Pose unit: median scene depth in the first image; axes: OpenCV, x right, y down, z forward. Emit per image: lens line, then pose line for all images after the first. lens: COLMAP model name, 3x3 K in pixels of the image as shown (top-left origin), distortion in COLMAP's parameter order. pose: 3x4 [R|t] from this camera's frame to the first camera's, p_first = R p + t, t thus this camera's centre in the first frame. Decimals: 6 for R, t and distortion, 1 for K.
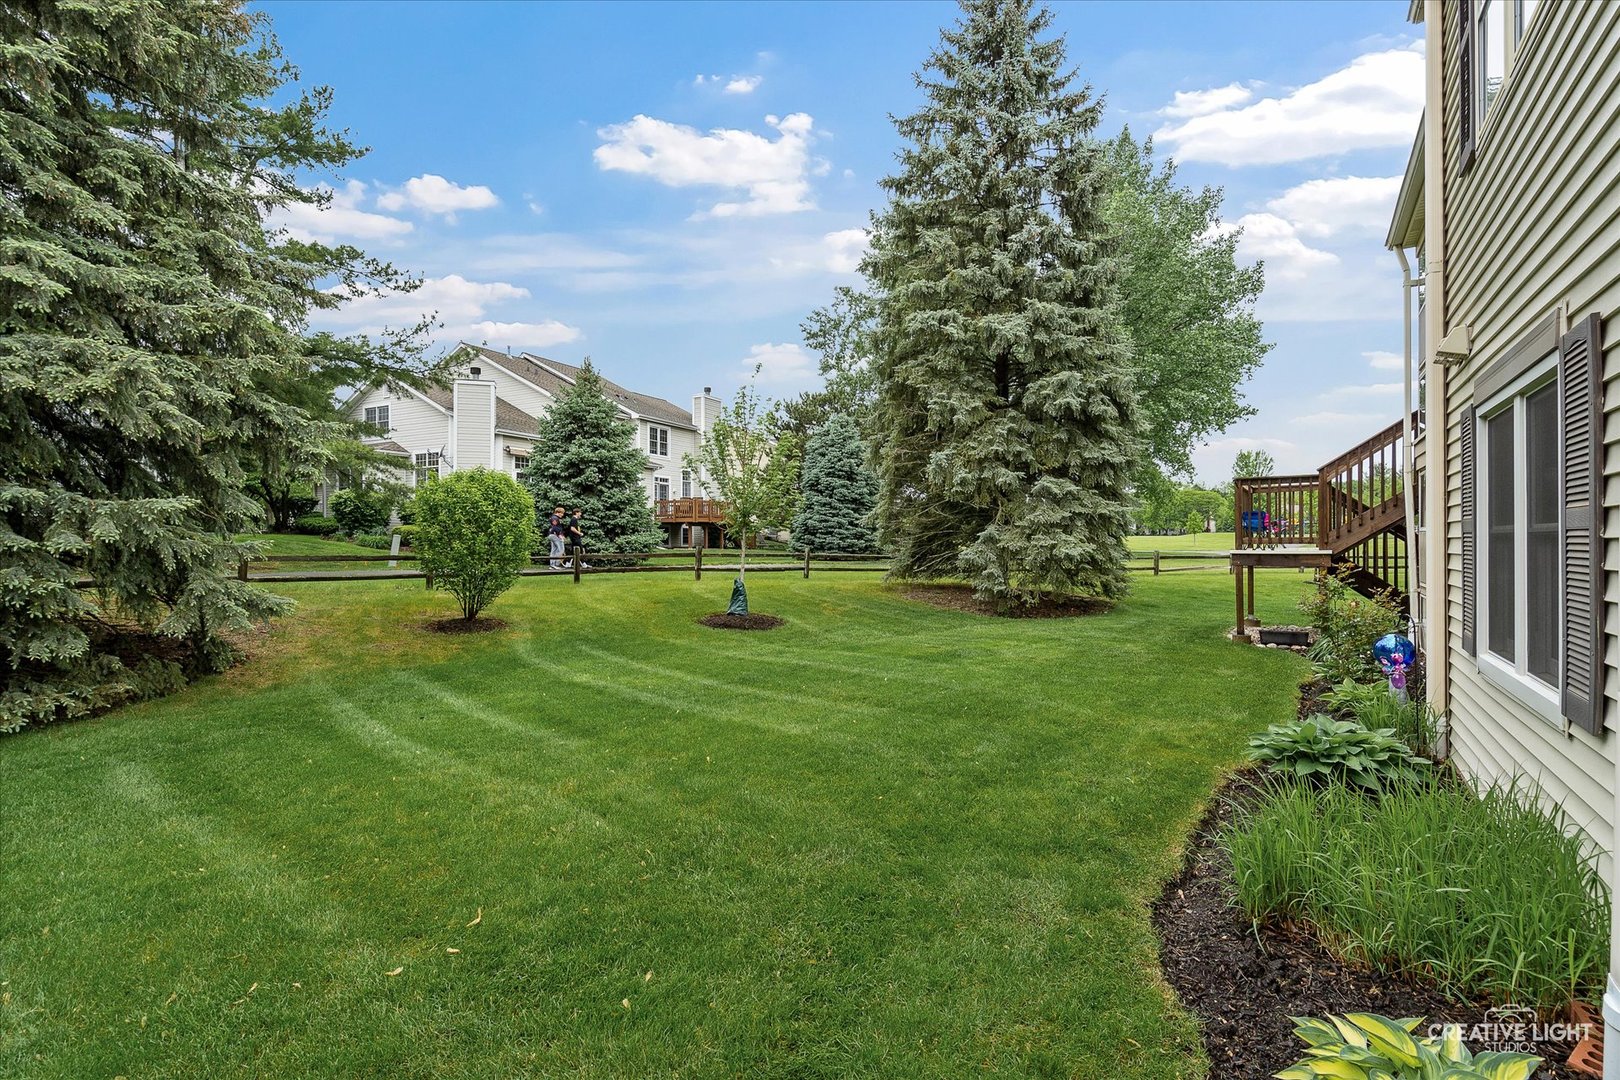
lens RADIAL K [[739.4, 0, 804.0], [0, 739.4, 538.4], [0, 0, 1]] dist [0.004486, 0.000304]
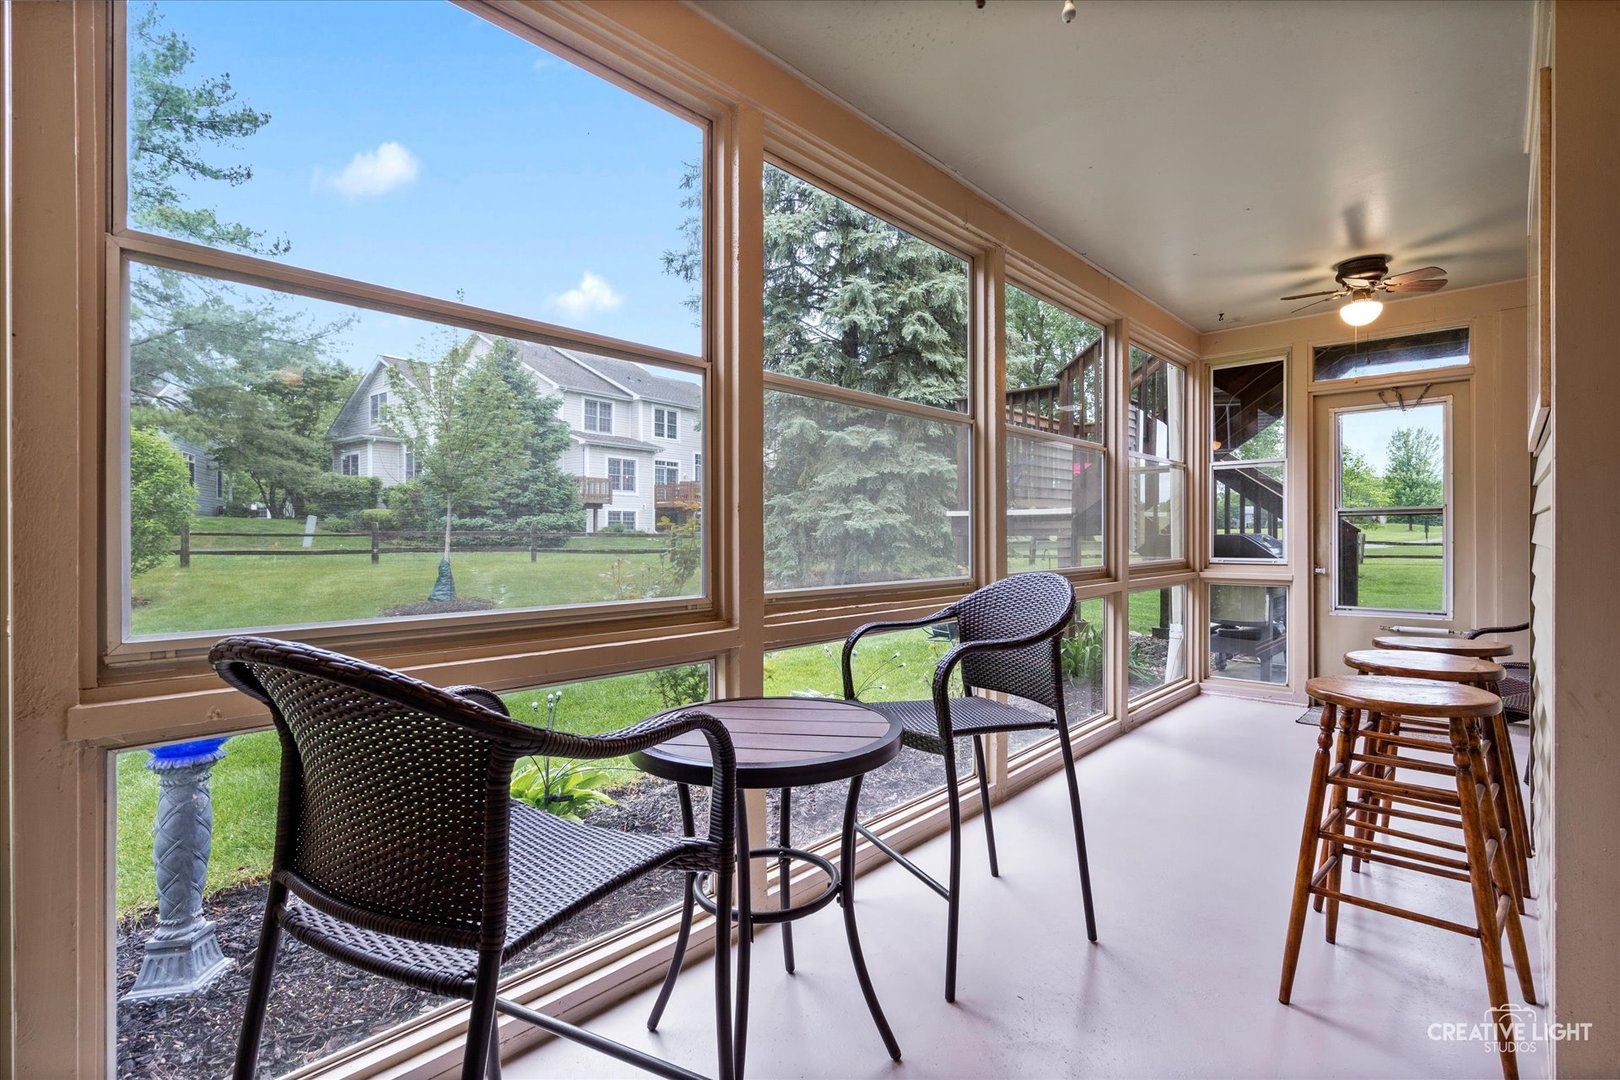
lens RADIAL K [[739.4, 0, 810.5], [0, 739.4, 539.7], [0, 0, 1]] dist [0.004486, 0.000304]
pose [[0.986118, 0.003004, -0.166019, 0.256034], [-0.001398, 0.999951, 0.009790, 0.015773], [0.166040, -0.009422, 0.986074, 0.155451]]
